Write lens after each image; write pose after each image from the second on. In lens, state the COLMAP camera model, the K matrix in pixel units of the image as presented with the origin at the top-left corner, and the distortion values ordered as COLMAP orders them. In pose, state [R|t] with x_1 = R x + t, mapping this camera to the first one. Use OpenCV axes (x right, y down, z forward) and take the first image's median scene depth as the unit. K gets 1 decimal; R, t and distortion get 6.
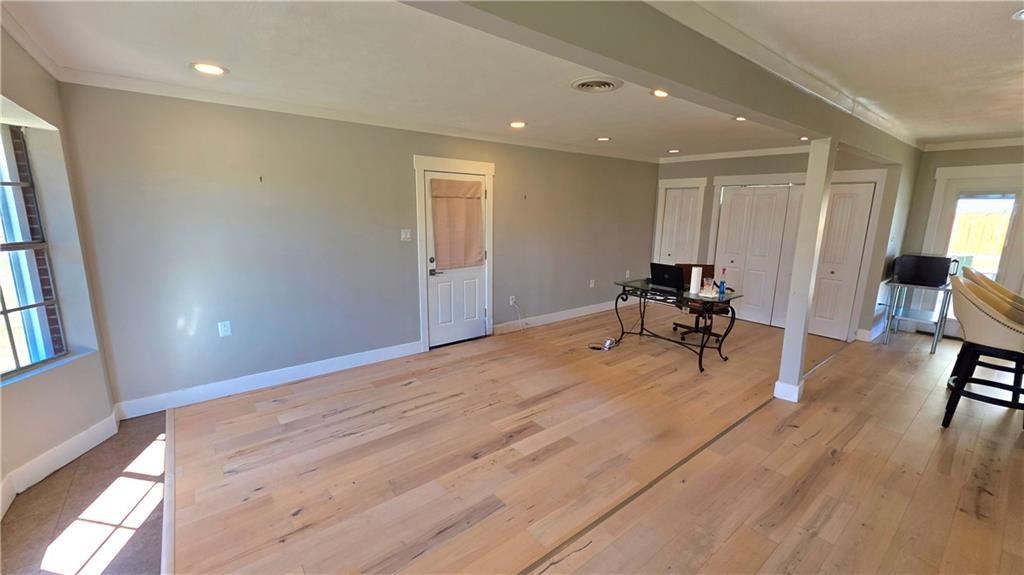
lens RADIAL K [[411.5, 0, 515.3], [0, 411.5, 287.9], [0, 0, 1]] dist [0.001453, -0.000172]
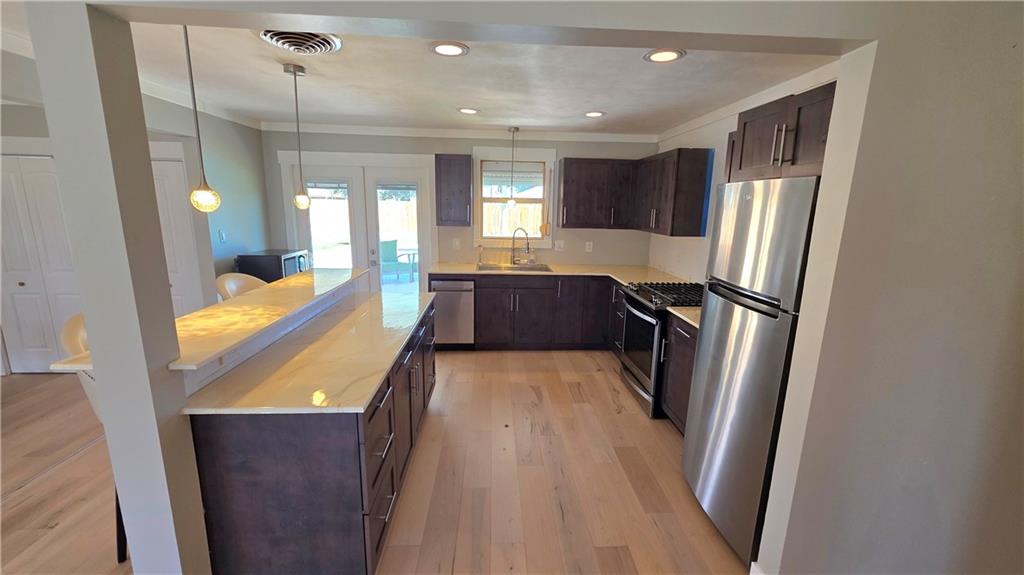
lens RADIAL K [[400.0, 0, 524.4], [0, 400.0, 284.2], [0, 0, 1]] dist [0.000239, -0.000046]
pose [[0.569838, -0.163691, 0.805289, 0.617773], [0.143376, 0.984733, 0.098710, -0.022152], [-0.809153, 0.059210, 0.584608, 0.098373]]
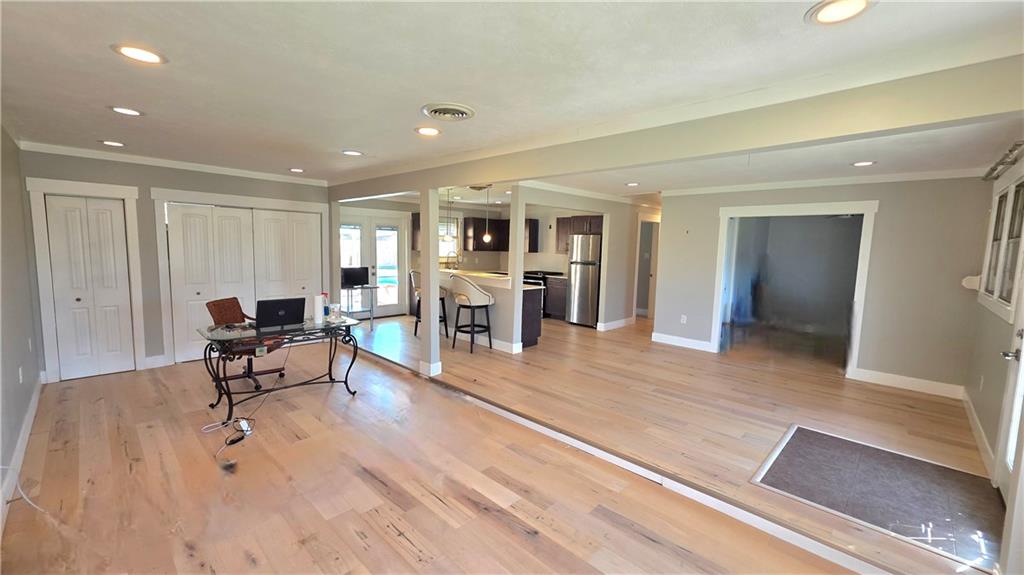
lens RADIAL K [[411.5, 0, 515.3], [0, 411.5, 287.9], [0, 0, 1]] dist [0.001453, -0.000172]
pose [[-0.131090, -0.119718, 0.984115, -0.485996], [0.161725, 0.976801, 0.140371, -0.113210], [-0.978090, 0.177558, -0.108688, 0.591576]]
